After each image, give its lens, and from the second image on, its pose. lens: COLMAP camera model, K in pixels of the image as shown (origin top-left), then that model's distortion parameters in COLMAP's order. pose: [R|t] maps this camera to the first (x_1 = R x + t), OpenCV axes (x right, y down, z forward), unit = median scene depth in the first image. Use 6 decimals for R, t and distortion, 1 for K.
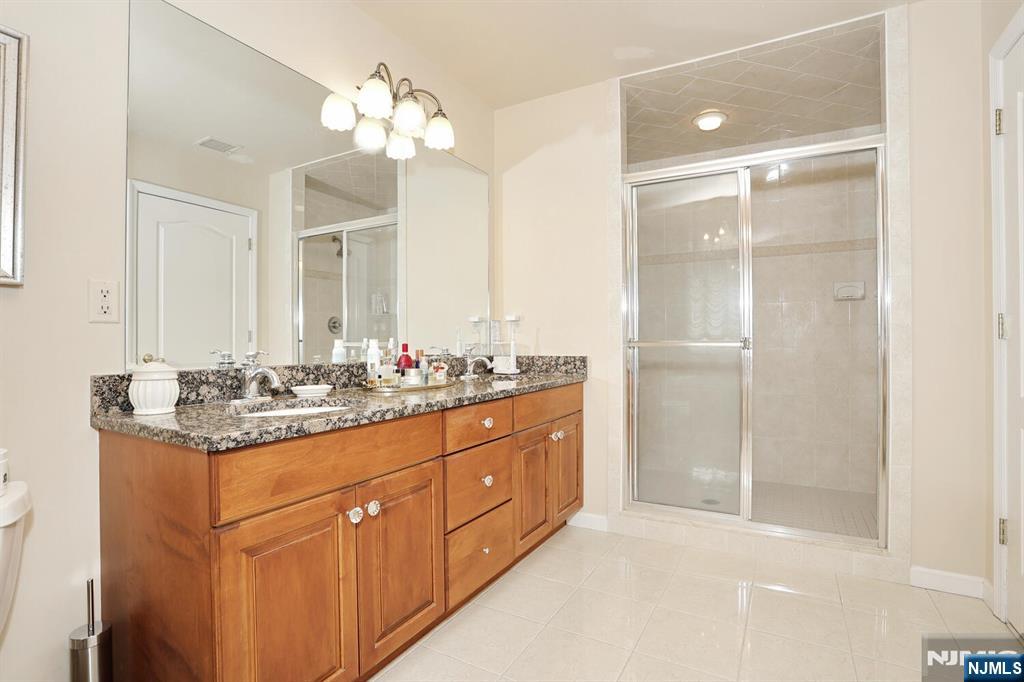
lens RADIAL K [[498.9, 0, 512.0], [0, 498.9, 341.0], [0, 0, 1]] dist [-0.073942, 0.032551]
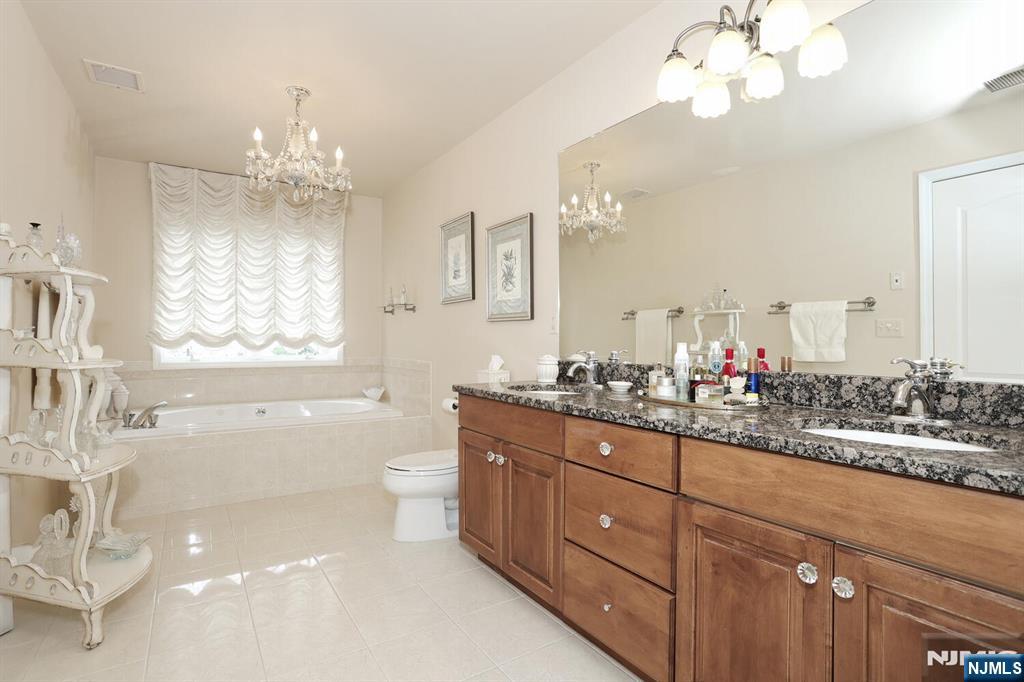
lens RADIAL K [[498.9, 0, 512.0], [0, 498.9, 341.0], [0, 0, 1]] dist [-0.073942, 0.032551]
pose [[-0.465864, 0.001615, -0.884855, 0.784634], [0.003053, 0.999995, 0.000217, -0.008940], [0.884851, -0.002600, -0.465867, 1.344937]]
